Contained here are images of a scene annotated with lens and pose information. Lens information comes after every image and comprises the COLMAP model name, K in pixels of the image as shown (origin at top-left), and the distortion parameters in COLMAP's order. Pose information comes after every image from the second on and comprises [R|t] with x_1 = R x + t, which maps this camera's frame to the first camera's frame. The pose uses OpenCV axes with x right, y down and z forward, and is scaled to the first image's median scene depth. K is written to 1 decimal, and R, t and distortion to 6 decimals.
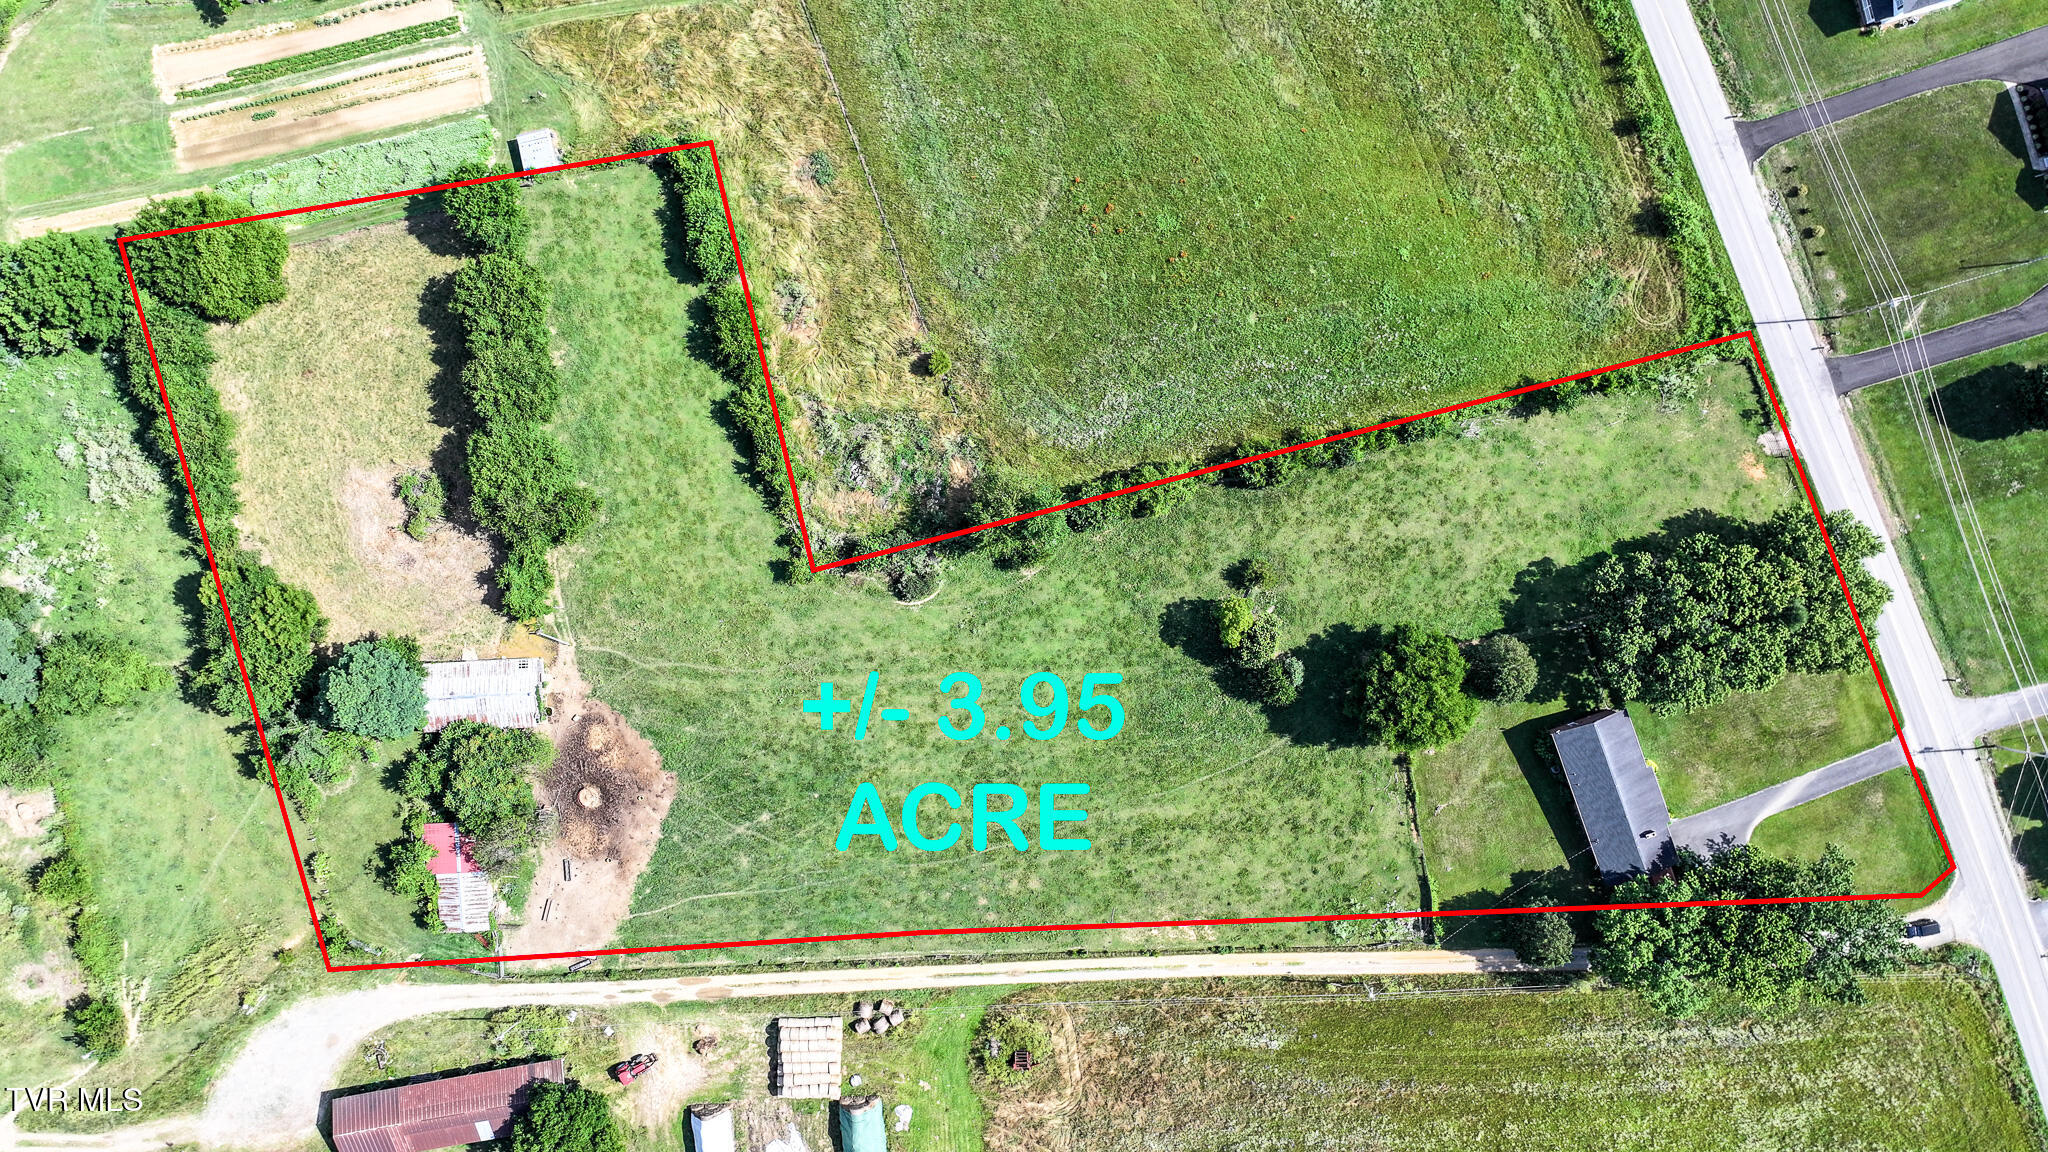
lens RADIAL K [[1445.6, 0, 1035.0], [0, 1445.6, 574.8], [0, 0, 1]] dist [0.005436, 0.005256]
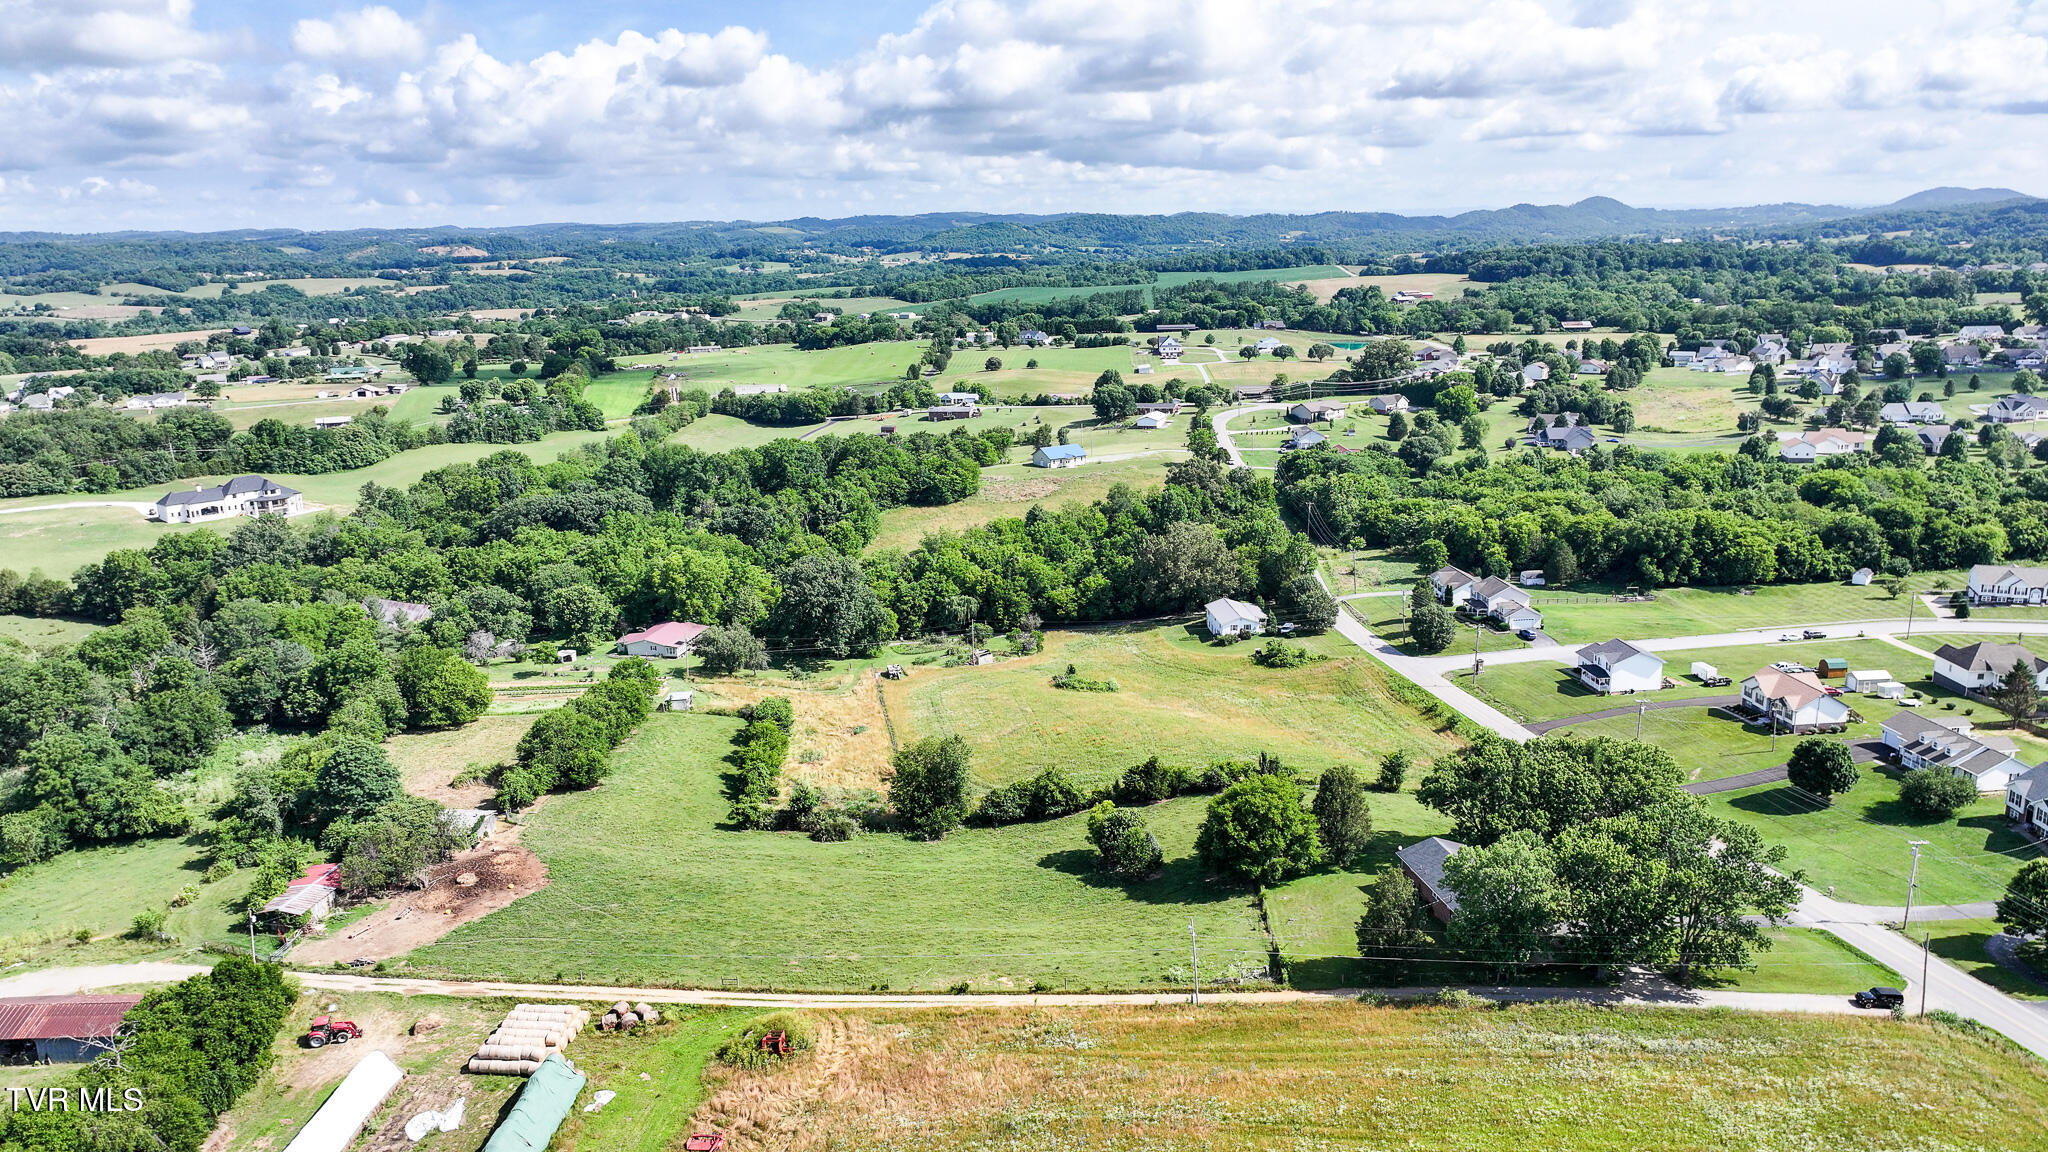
lens RADIAL K [[1456.4, 0, 1024.0], [0, 1456.4, 576.0], [0, 0, 1]] dist [0.002268, -0.000395]
pose [[0.982620, 0.033136, -0.182647, 0.267578], [-0.185529, 0.207536, -0.960473, 1.034677], [0.006079, 0.977666, 0.210077, 0.568701]]
